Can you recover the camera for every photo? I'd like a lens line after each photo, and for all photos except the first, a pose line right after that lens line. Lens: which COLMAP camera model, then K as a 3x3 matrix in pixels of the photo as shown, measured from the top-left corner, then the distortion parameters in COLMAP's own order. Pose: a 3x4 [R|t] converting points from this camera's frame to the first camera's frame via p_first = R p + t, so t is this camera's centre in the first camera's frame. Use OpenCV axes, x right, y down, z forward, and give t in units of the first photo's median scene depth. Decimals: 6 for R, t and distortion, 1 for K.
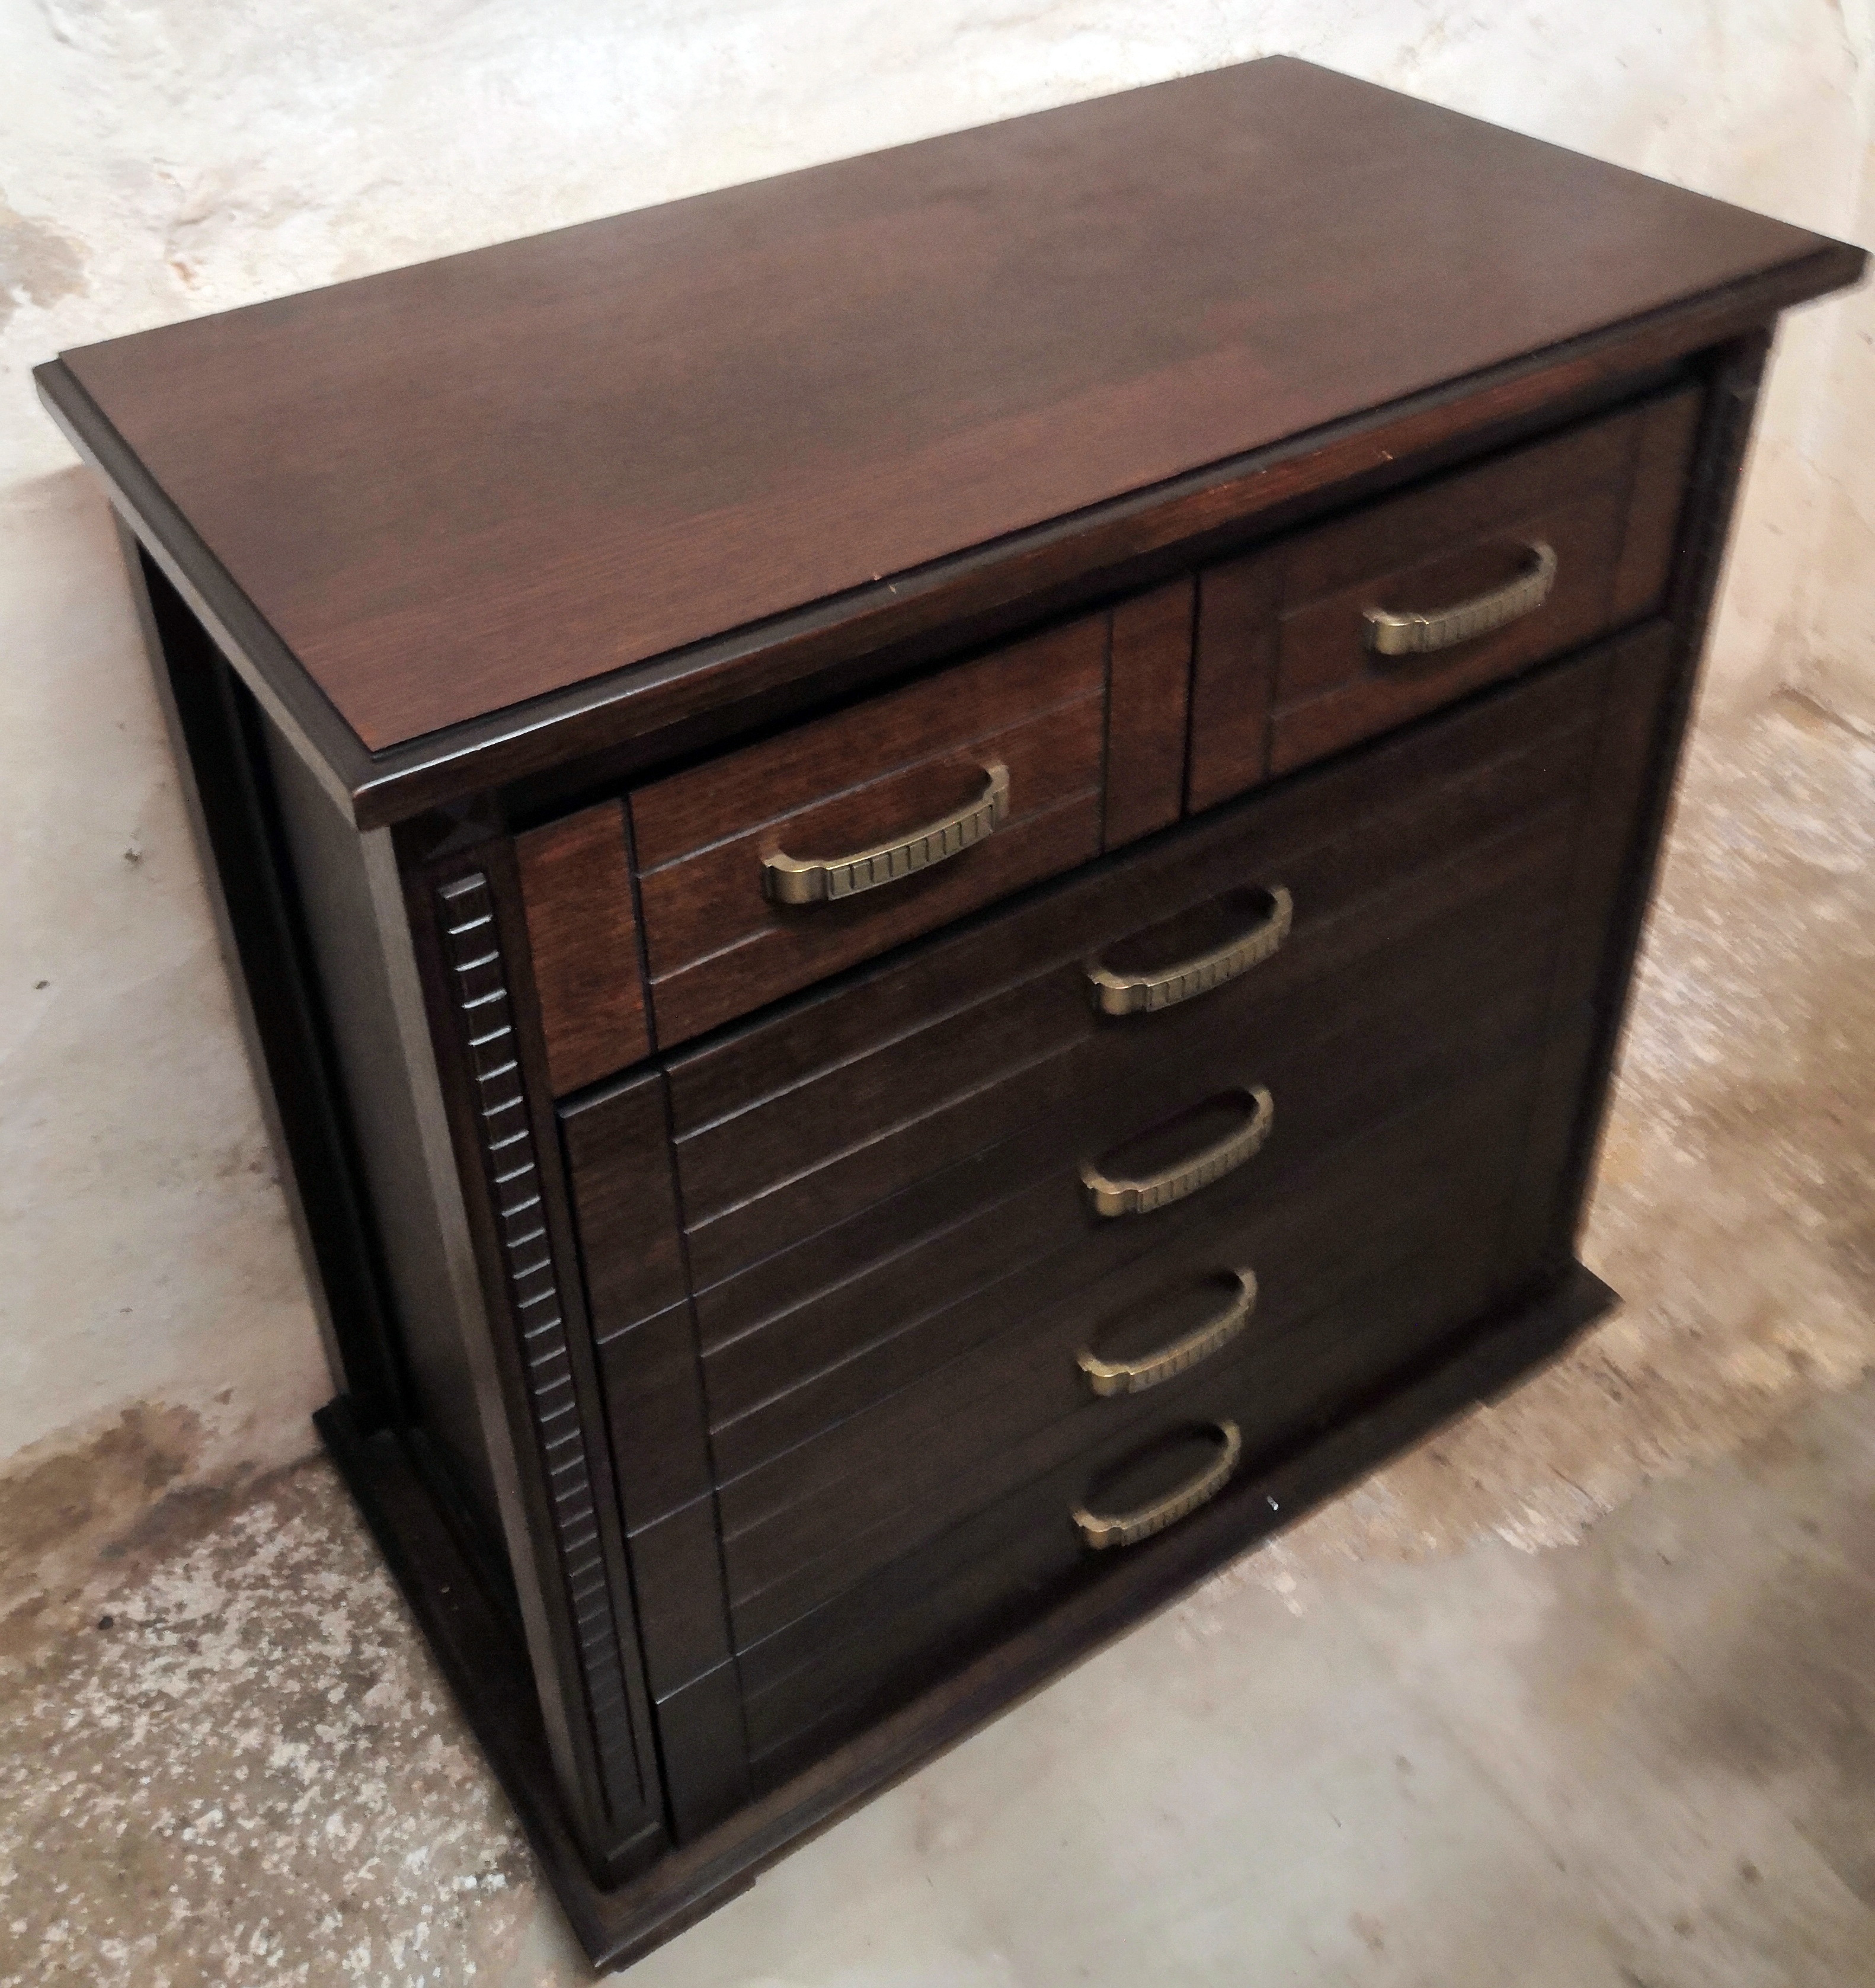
lens RADIAL K [[2153.3, 0, 860.6], [0, 2153.3, 679.4], [0, 0, 1]] dist [0.017866, 0.000000]
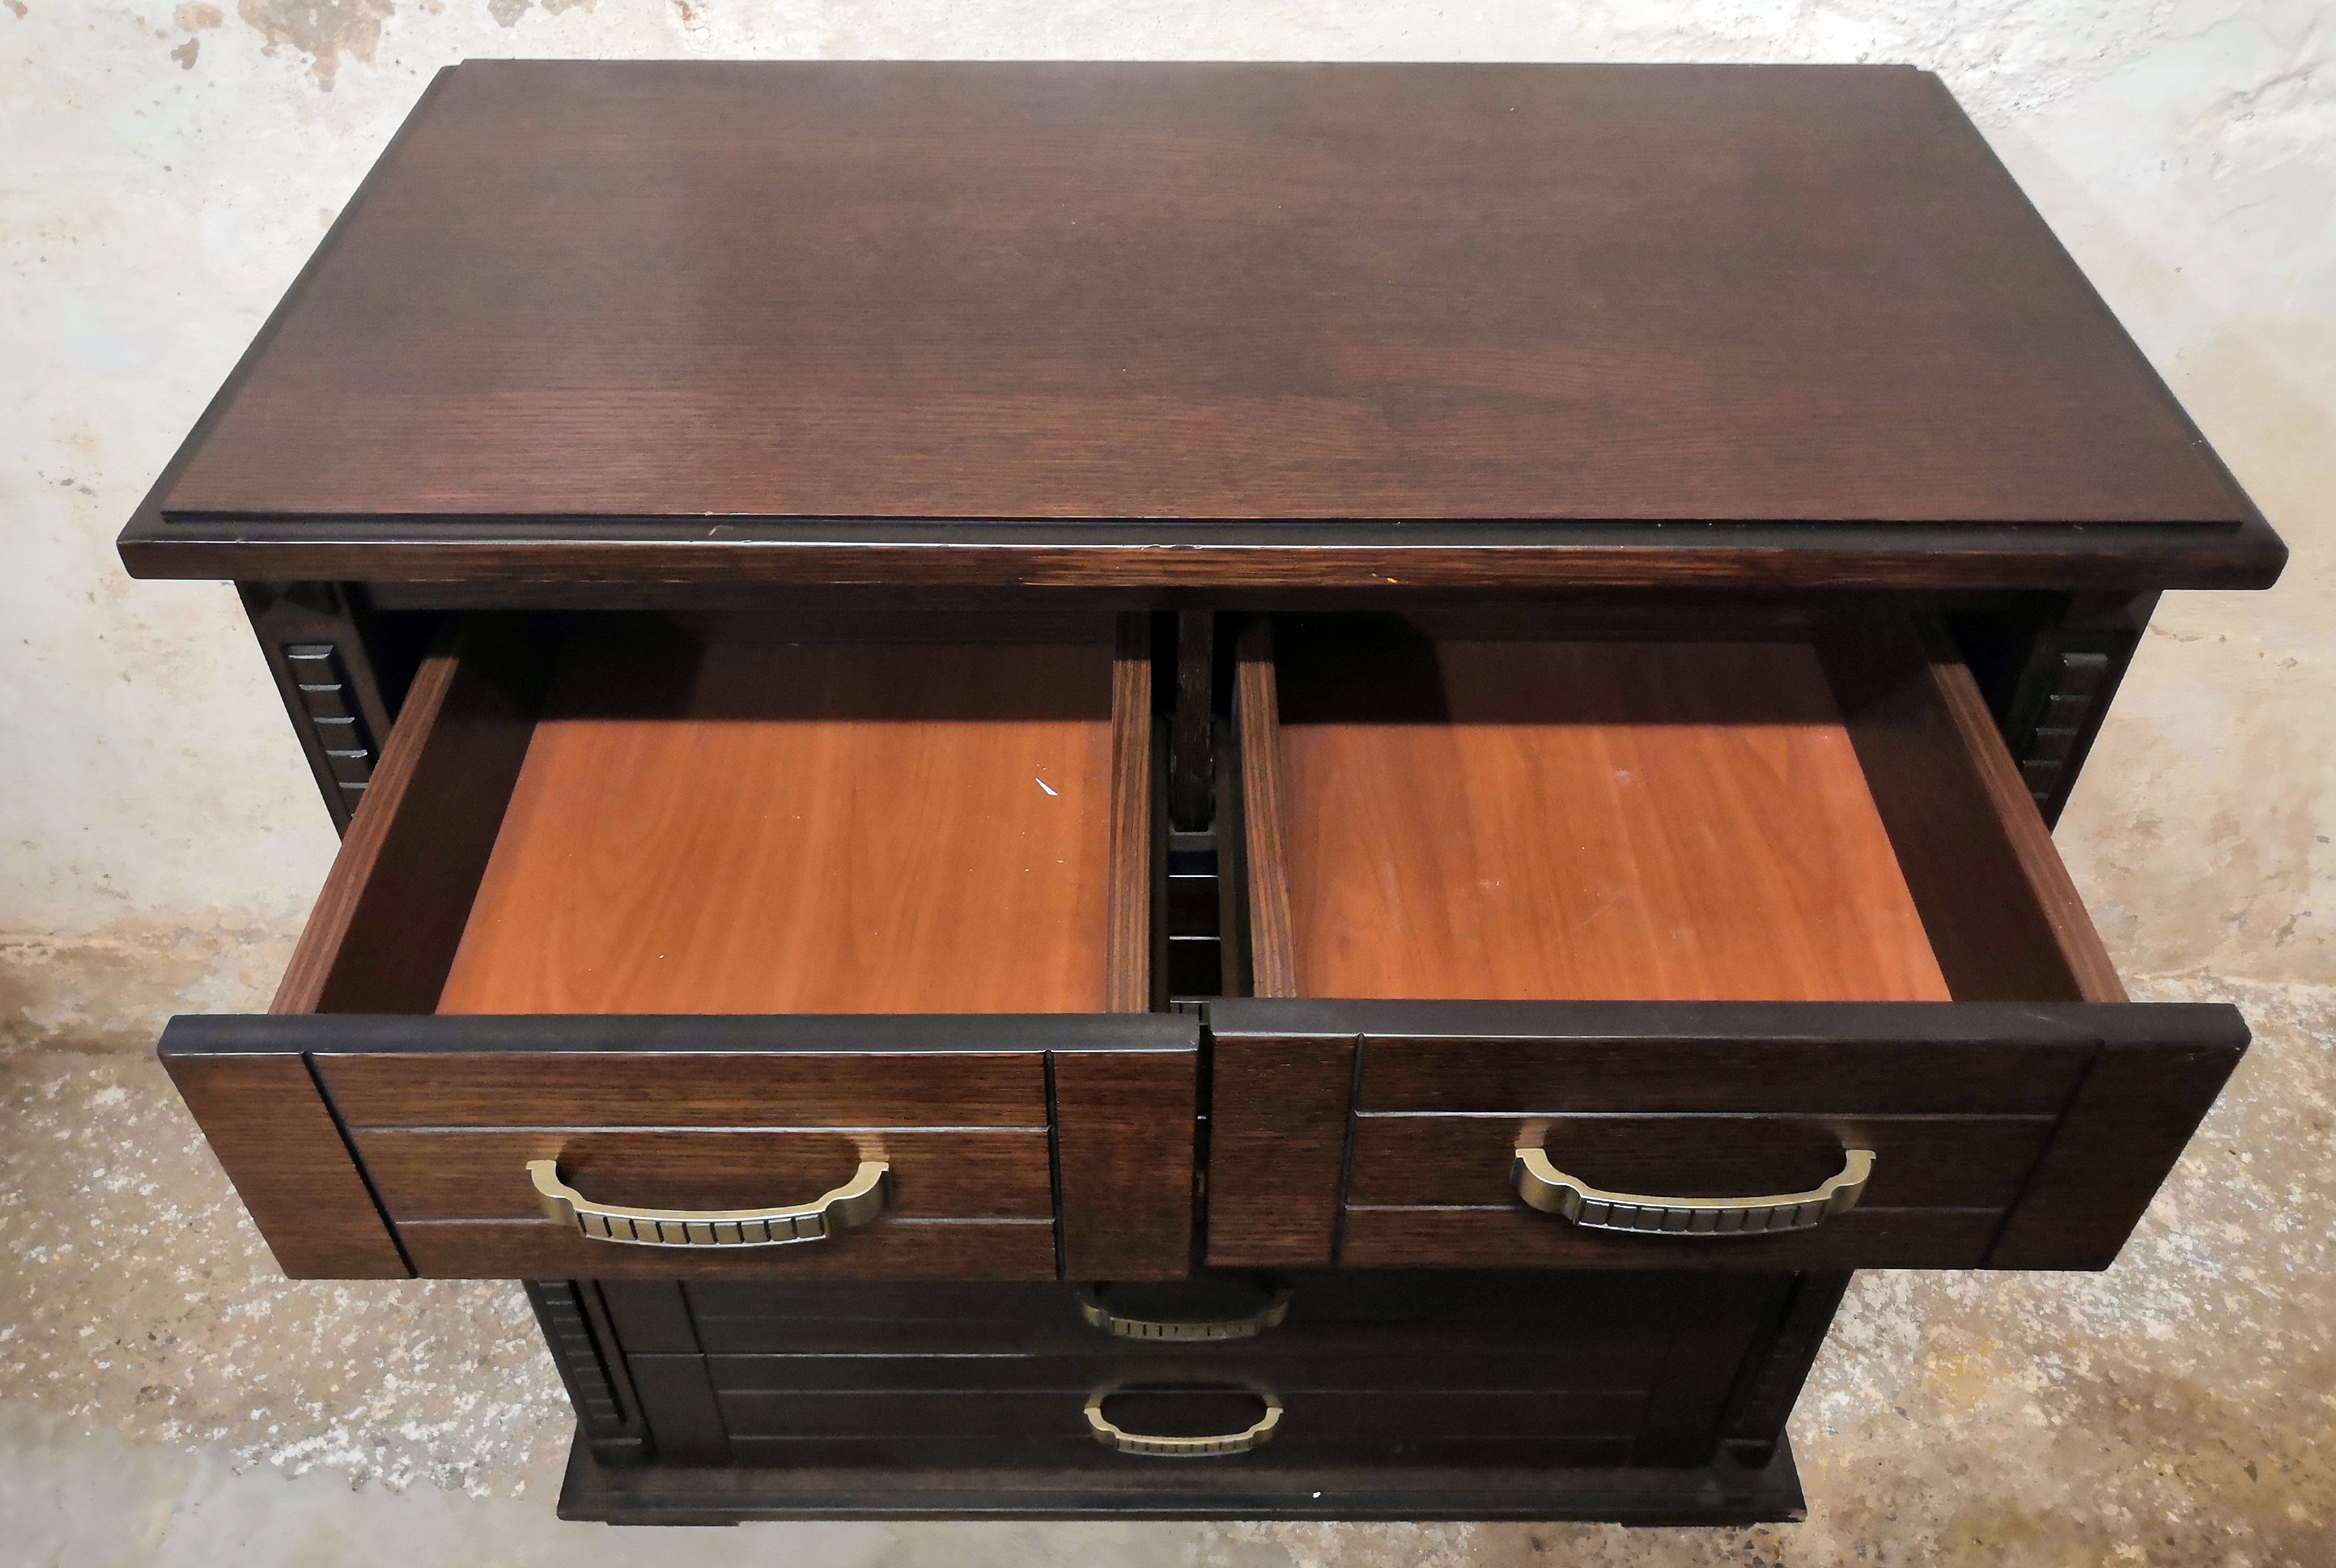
lens RADIAL K [[1908.1, 0, 1156.1], [0, 1908.1, 724.7], [0, 0, 1]] dist [0.012949, 0.017118]
pose [[0.841067, 0.386767, -0.378175, 0.355331], [-0.317140, 0.918933, 0.234487, -0.148859], [0.438210, -0.077285, 0.895544, 0.205296]]
